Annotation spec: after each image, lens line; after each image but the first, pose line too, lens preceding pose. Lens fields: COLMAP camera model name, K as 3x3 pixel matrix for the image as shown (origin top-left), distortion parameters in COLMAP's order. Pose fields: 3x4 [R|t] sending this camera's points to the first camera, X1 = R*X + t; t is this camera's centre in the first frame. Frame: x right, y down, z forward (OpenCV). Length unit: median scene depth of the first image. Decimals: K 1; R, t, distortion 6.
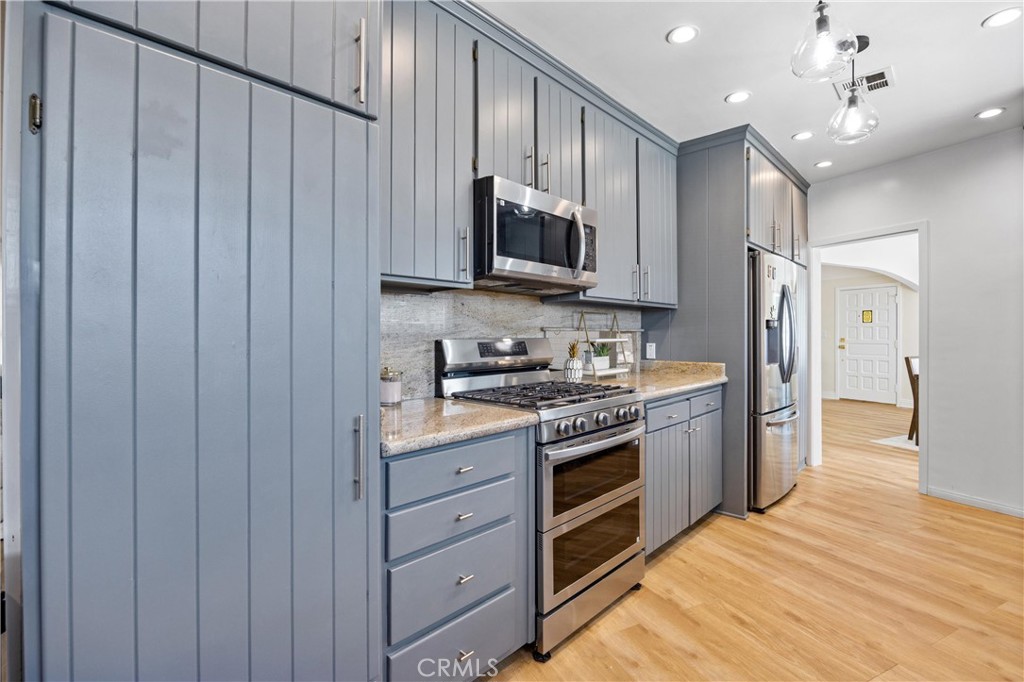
lens RADIAL K [[479.3, 0, 513.2], [0, 479.3, 335.1], [0, 0, 1]] dist [-0.000468, -0.000273]
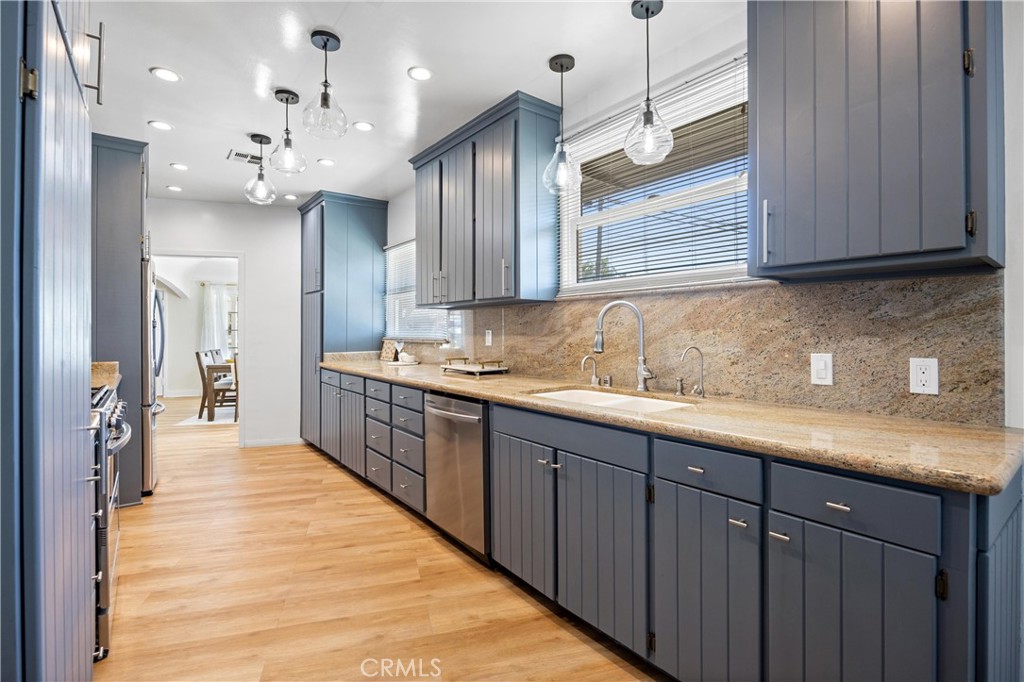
lens RADIAL K [[479.3, 0, 513.2], [0, 479.3, 335.1], [0, 0, 1]] dist [-0.000468, -0.000273]
pose [[0.166874, -0.005028, 0.985965, -0.592645], [0.004198, 0.999982, 0.004389, 0.000910], [-0.985969, 0.003407, 0.166892, -0.018337]]
